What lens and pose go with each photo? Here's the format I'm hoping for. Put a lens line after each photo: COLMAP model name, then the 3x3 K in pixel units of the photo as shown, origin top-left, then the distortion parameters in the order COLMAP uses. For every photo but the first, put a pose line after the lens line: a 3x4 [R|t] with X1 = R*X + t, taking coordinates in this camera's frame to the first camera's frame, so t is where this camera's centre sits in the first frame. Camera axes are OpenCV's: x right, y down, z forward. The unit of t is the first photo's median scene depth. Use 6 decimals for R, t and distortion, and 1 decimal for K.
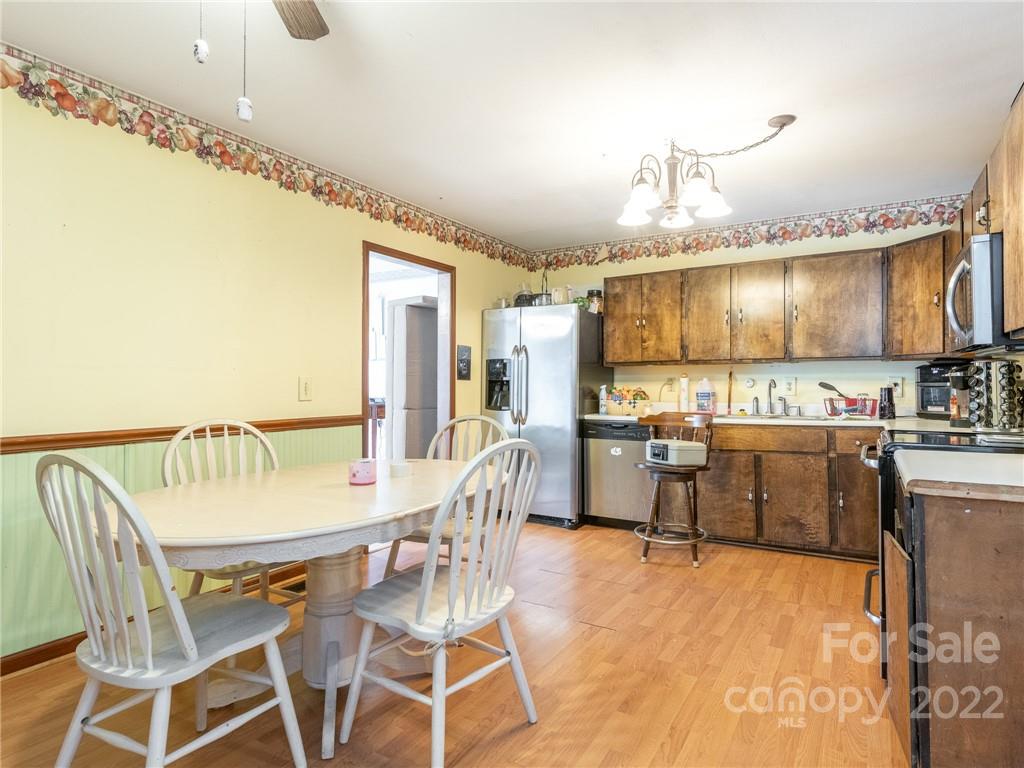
lens RADIAL K [[540.5, 0, 517.1], [0, 540.5, 378.6], [0, 0, 1]] dist [0.019228, -0.010166]
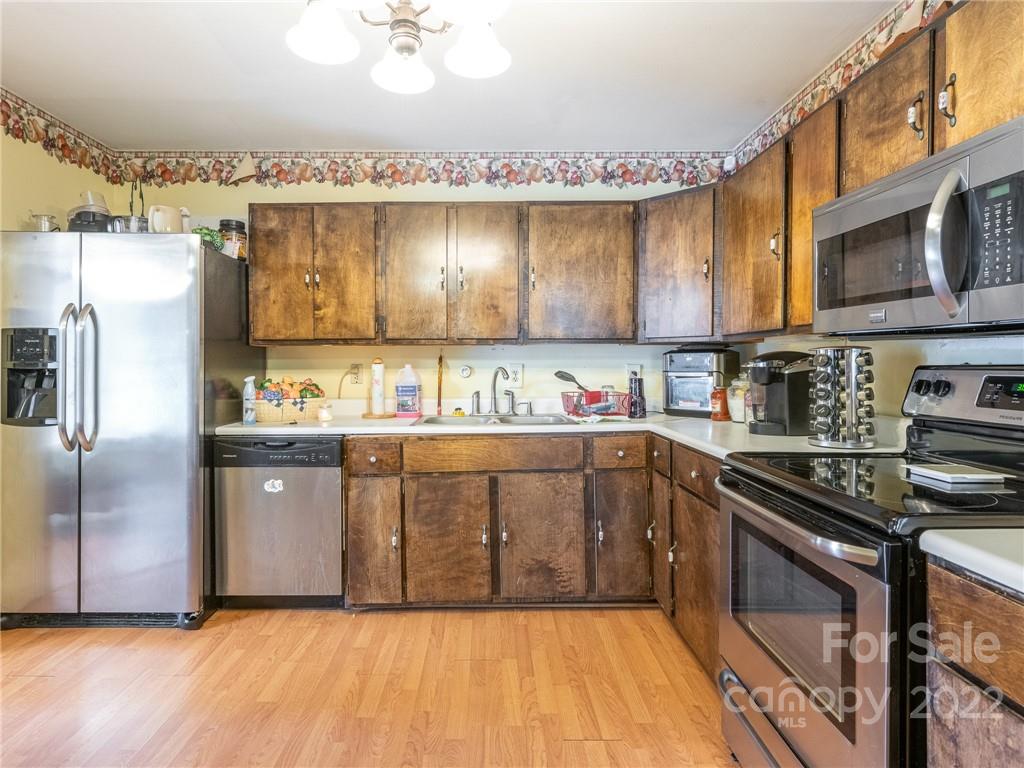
lens RADIAL K [[540.5, 0, 492.7], [0, 540.5, 369.2], [0, 0, 1]] dist [0.019228, -0.010166]
pose [[0.830267, -0.008631, 0.557299, 0.051267], [-0.002656, 0.999807, 0.019442, -0.009511], [-0.557360, -0.017622, 0.830084, 0.377489]]
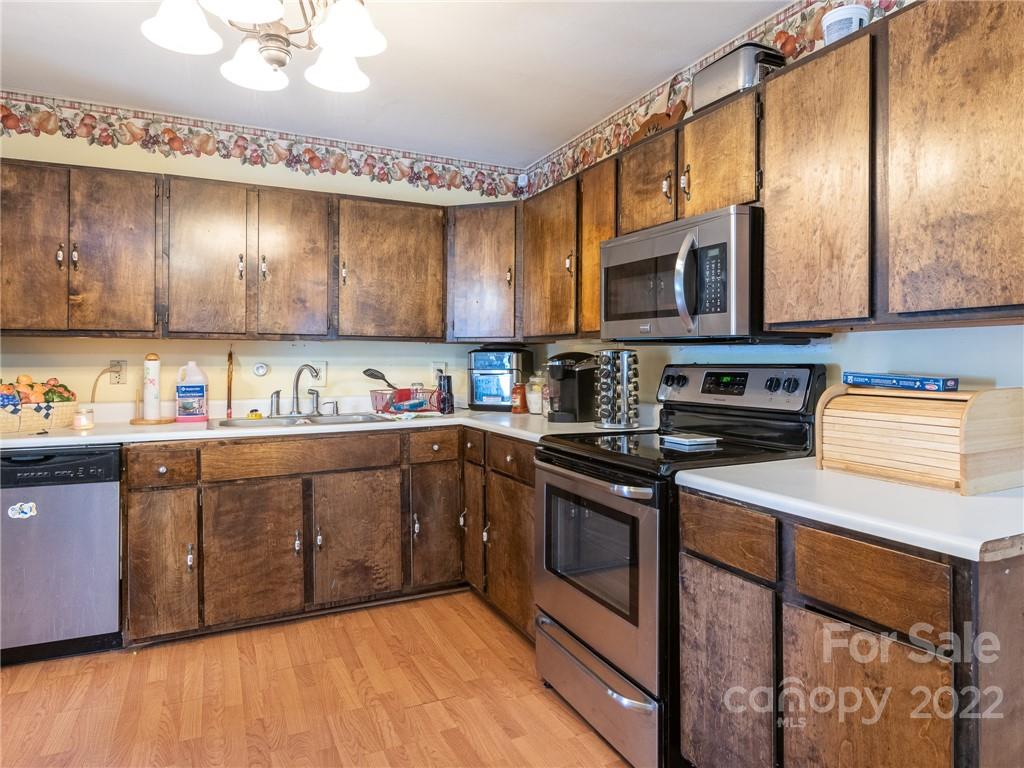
lens RADIAL K [[628.2, 0, 494.1], [0, 628.2, 358.7], [0, 0, 1]] dist [0.010282, -0.012030]
pose [[0.531957, 0.003729, 0.846763, -0.076823], [-0.011333, 0.999932, 0.002715, -0.010561], [-0.846695, -0.011041, 0.531964, 0.350601]]
